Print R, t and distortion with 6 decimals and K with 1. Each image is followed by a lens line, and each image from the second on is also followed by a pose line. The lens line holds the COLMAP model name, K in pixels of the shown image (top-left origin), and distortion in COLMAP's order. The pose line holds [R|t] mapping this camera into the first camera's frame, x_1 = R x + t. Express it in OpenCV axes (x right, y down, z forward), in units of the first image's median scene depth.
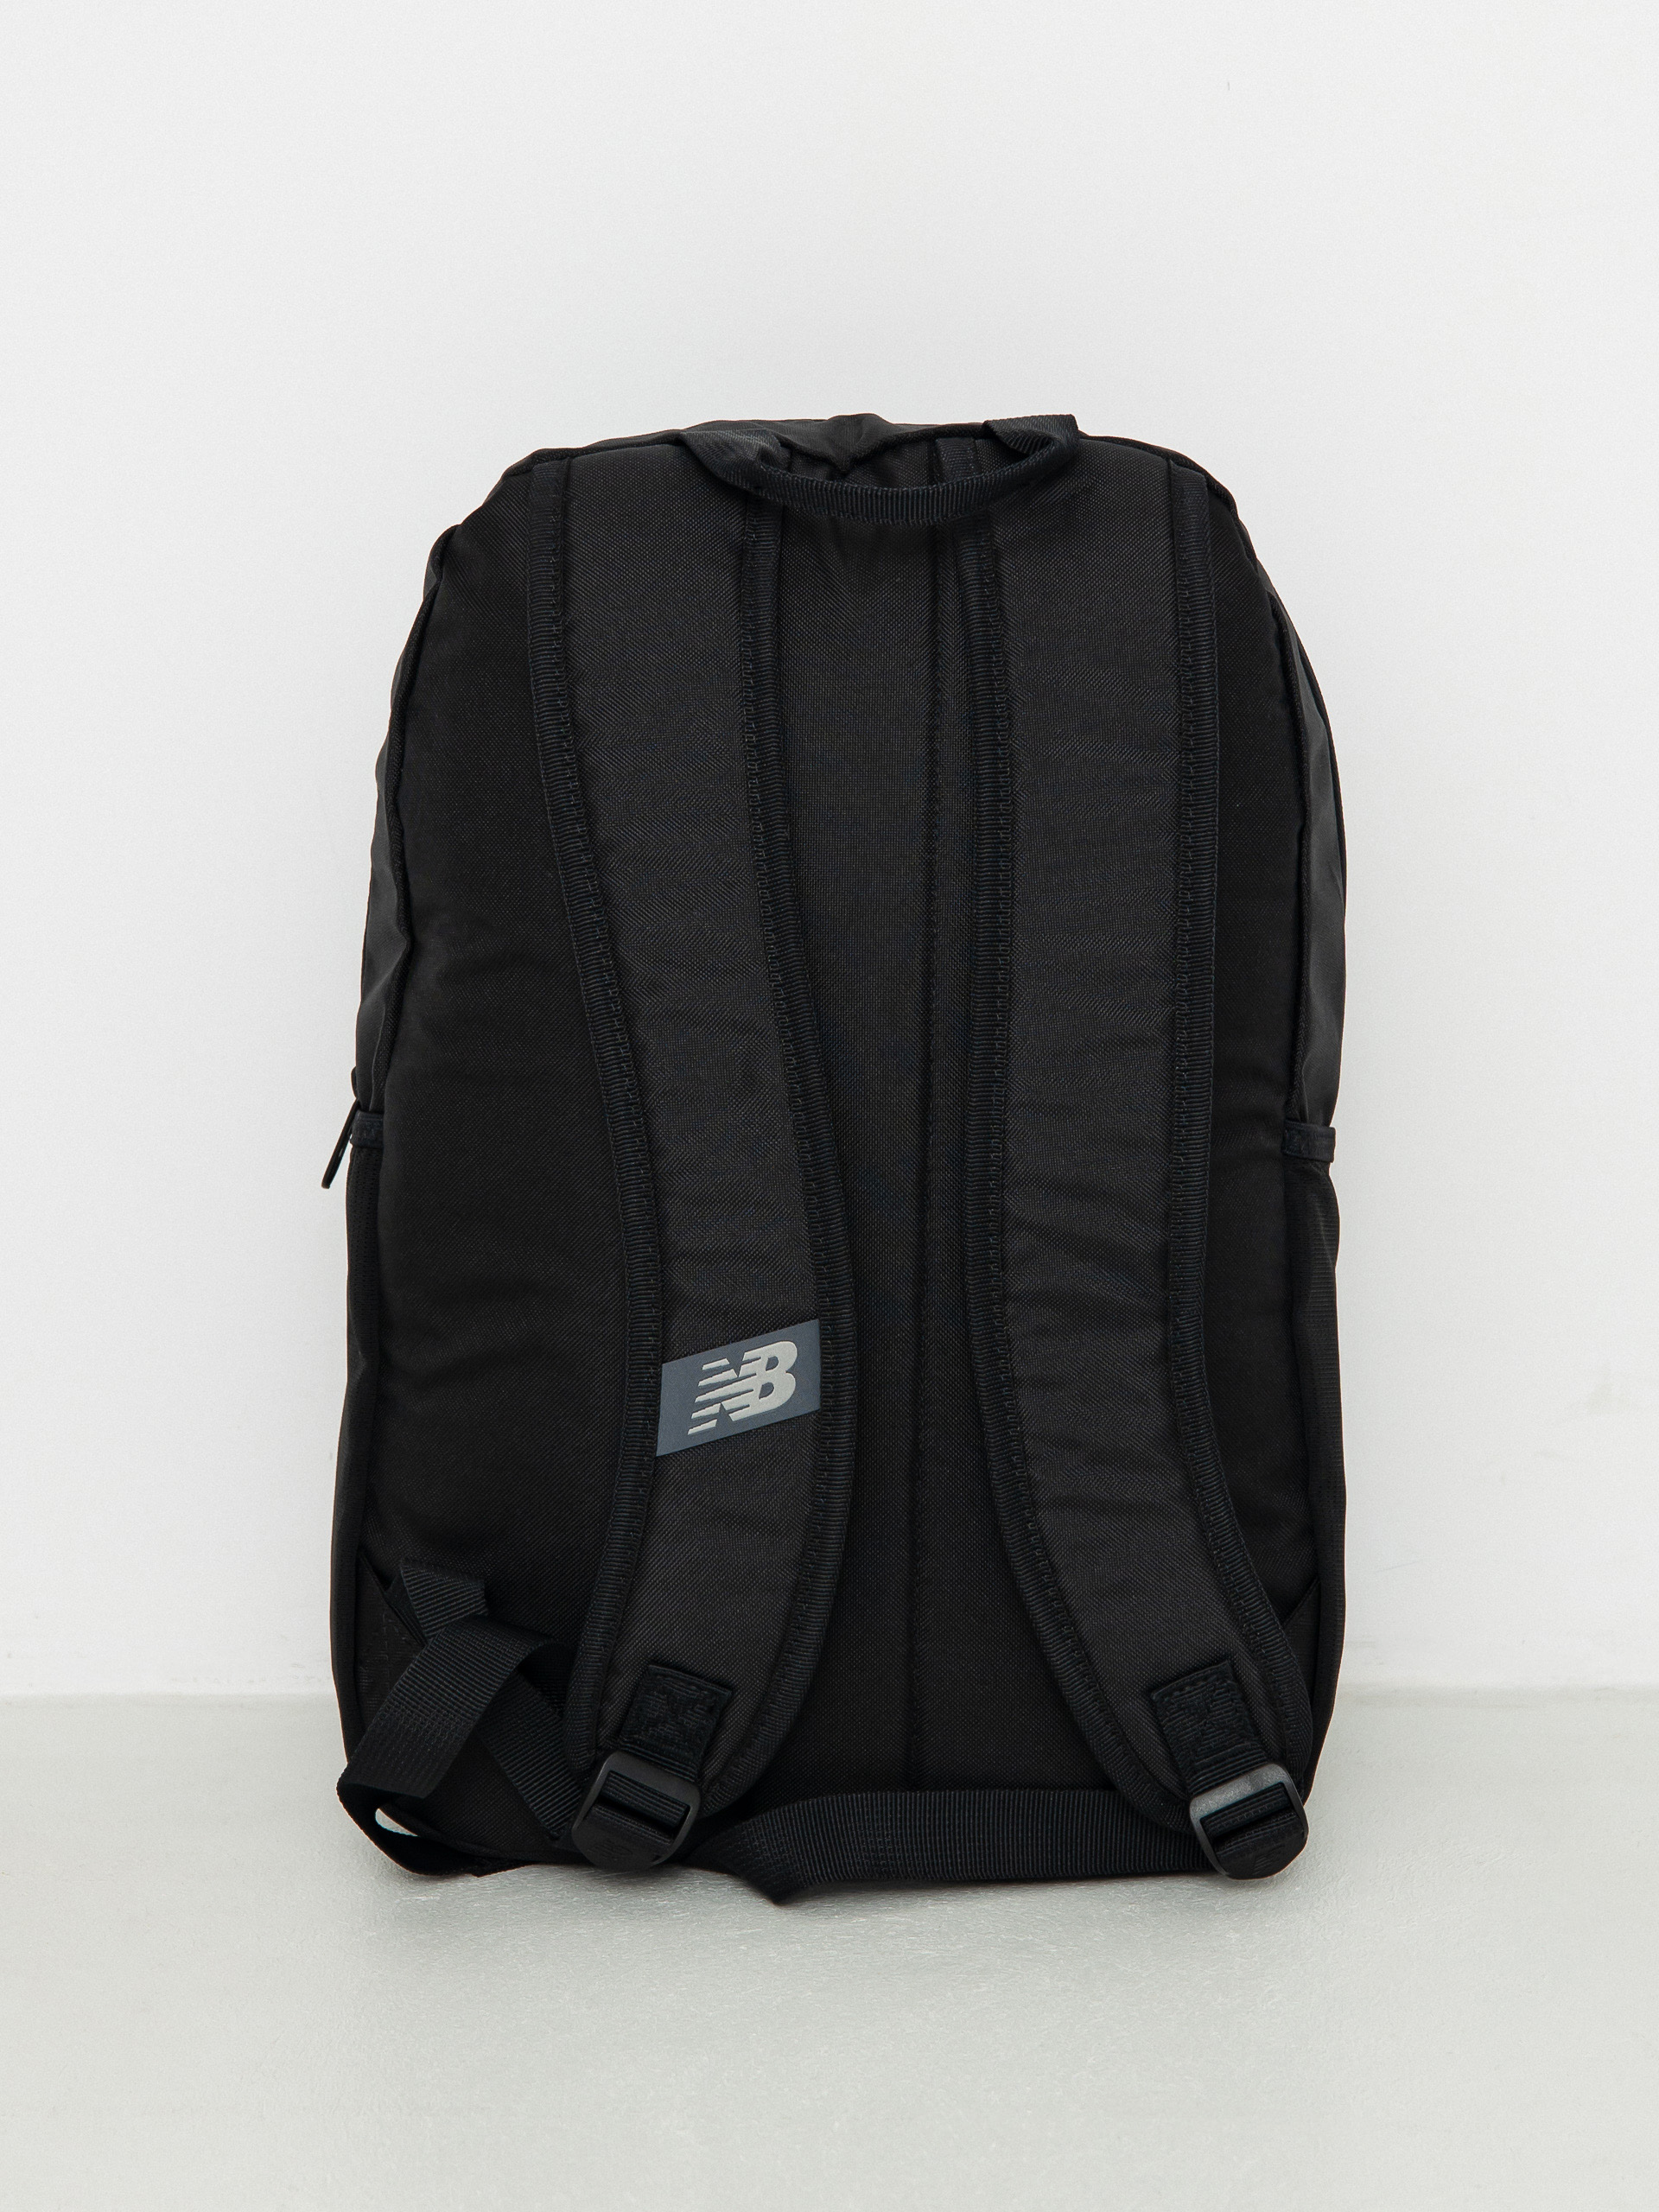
lens RADIAL K [[4165.0, 0, 828.5], [0, 4165.0, 1105.3], [0, 0, 1]] dist [-0.029651, 0.000000]
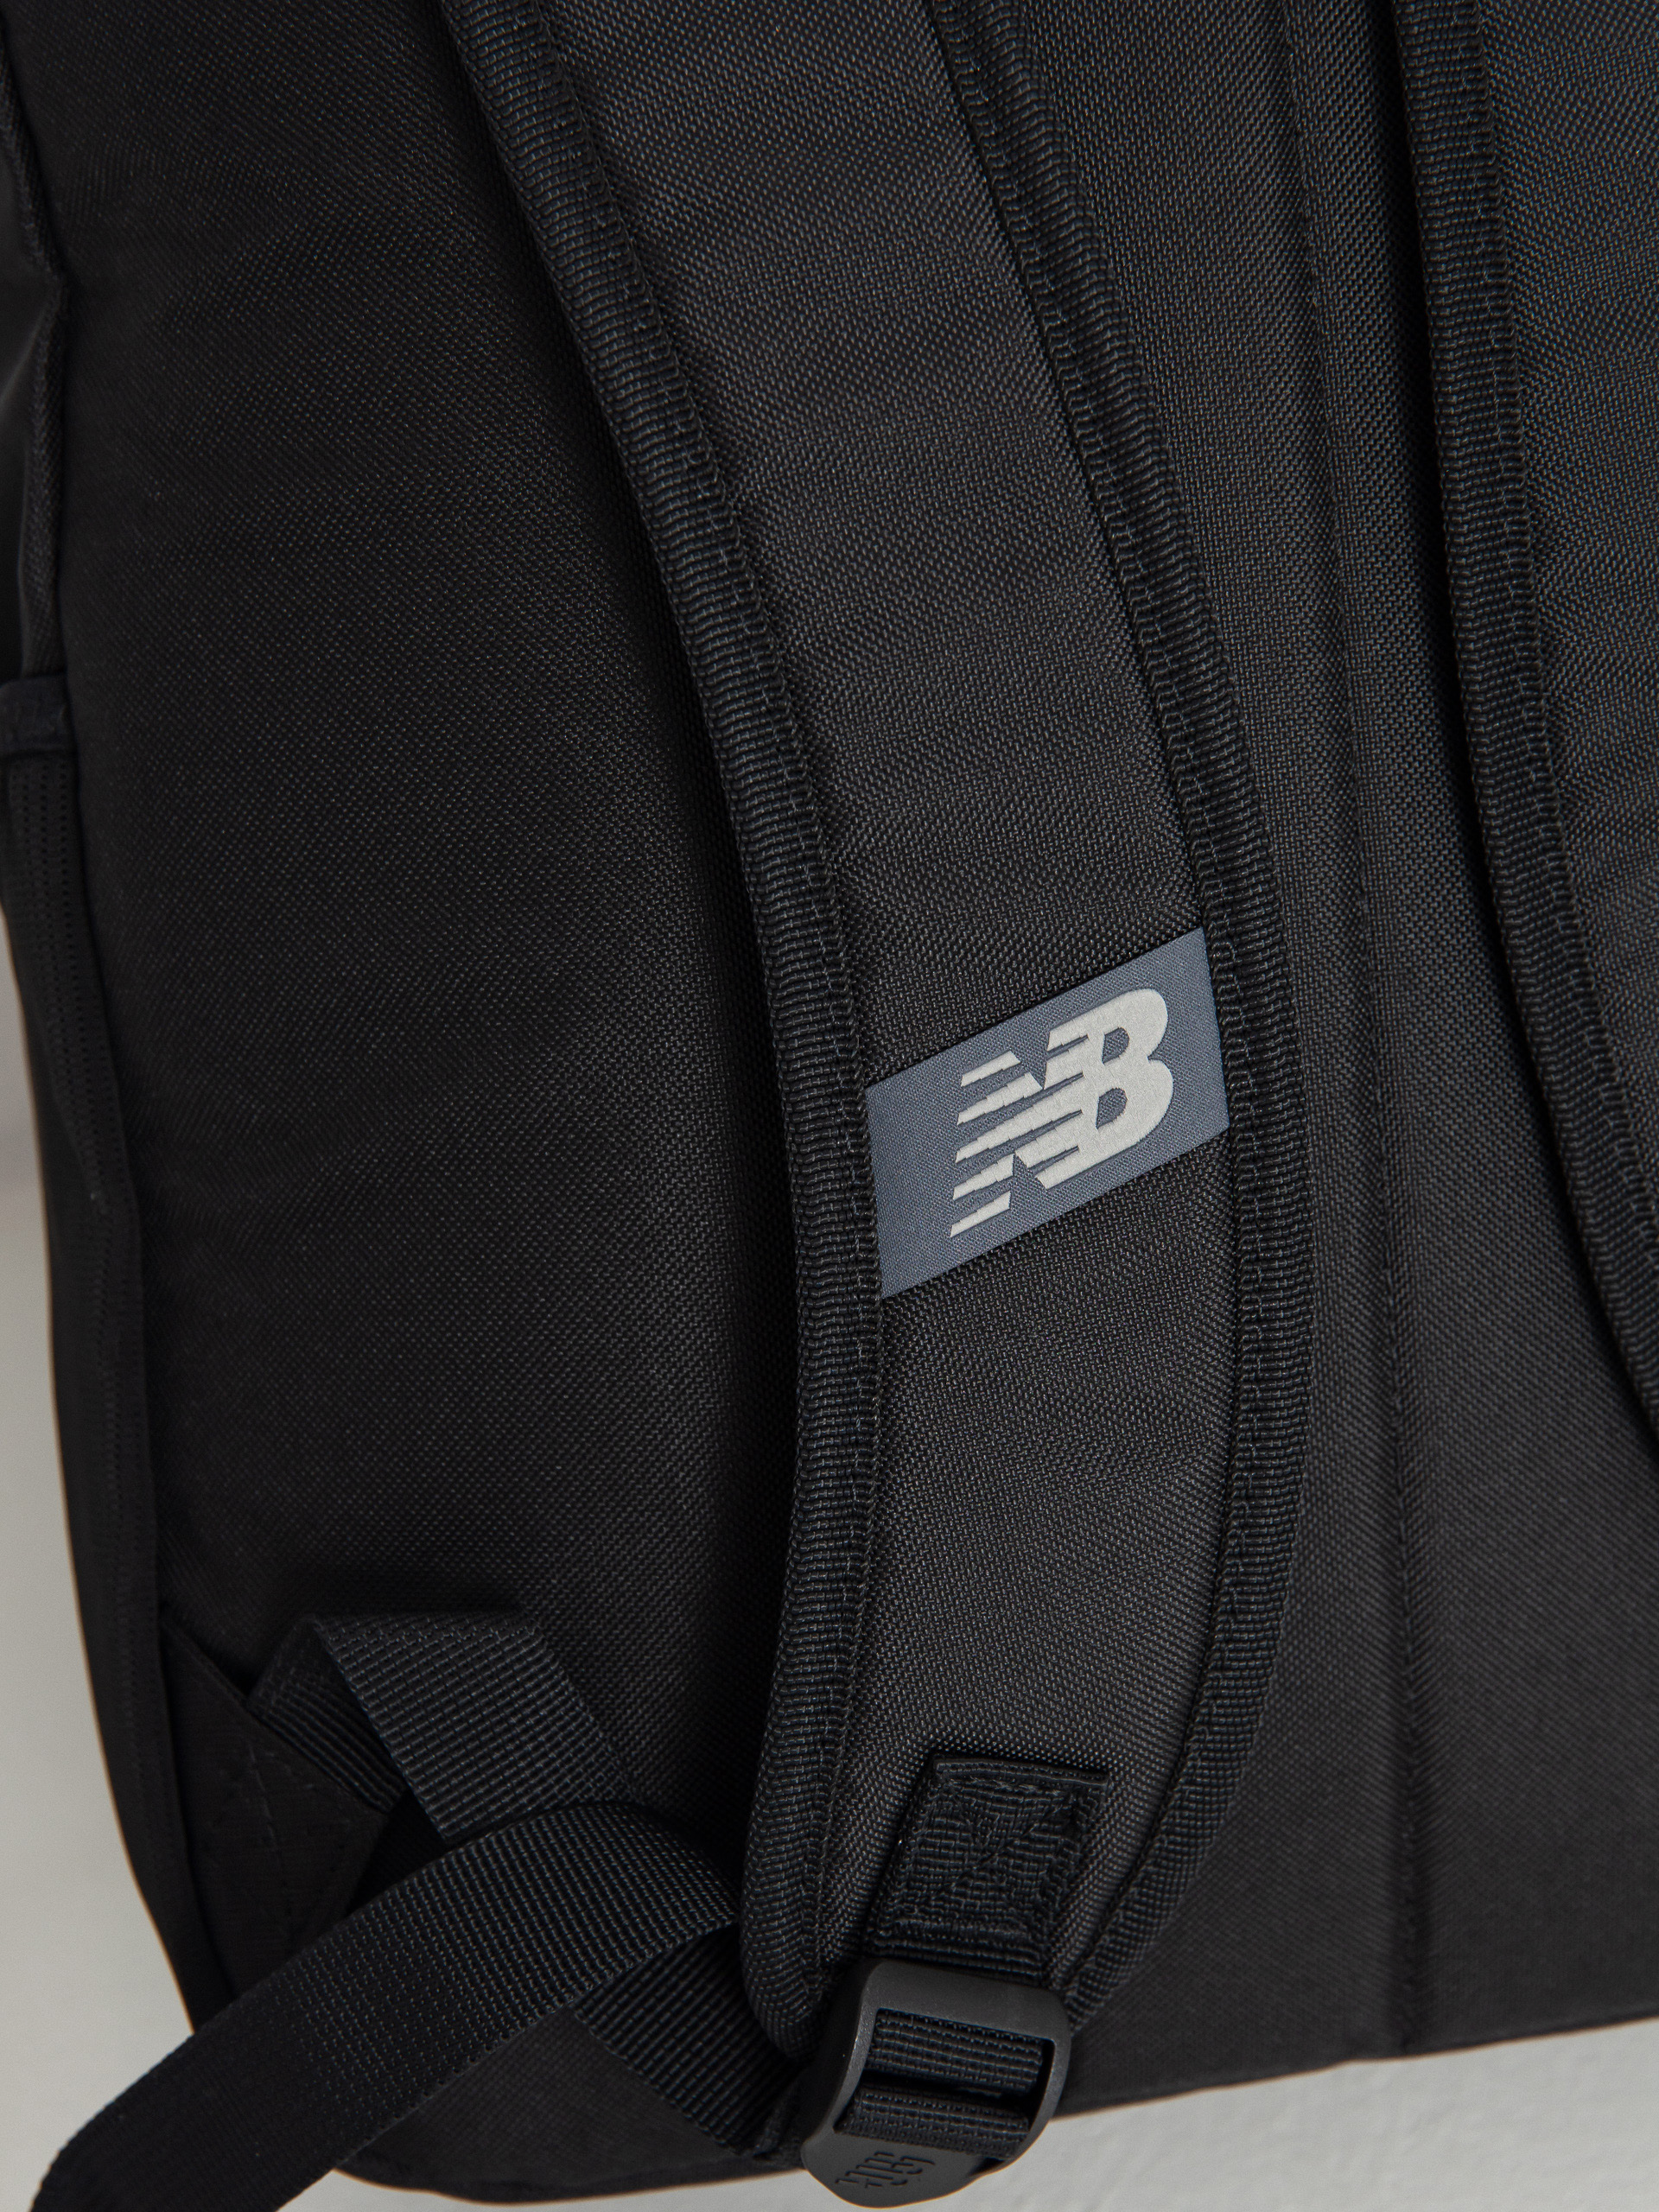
lens RADIAL K [[4165.0, 0, 831.9], [0, 4165.0, 1105.5], [0, 0, 1]] dist [-0.029651, 0.000000]
pose [[0.971704, -0.167436, 0.166604, -0.116600], [0.159282, 0.985331, 0.061252, 0.036562], [-0.174416, -0.032982, 0.984119, 0.571971]]
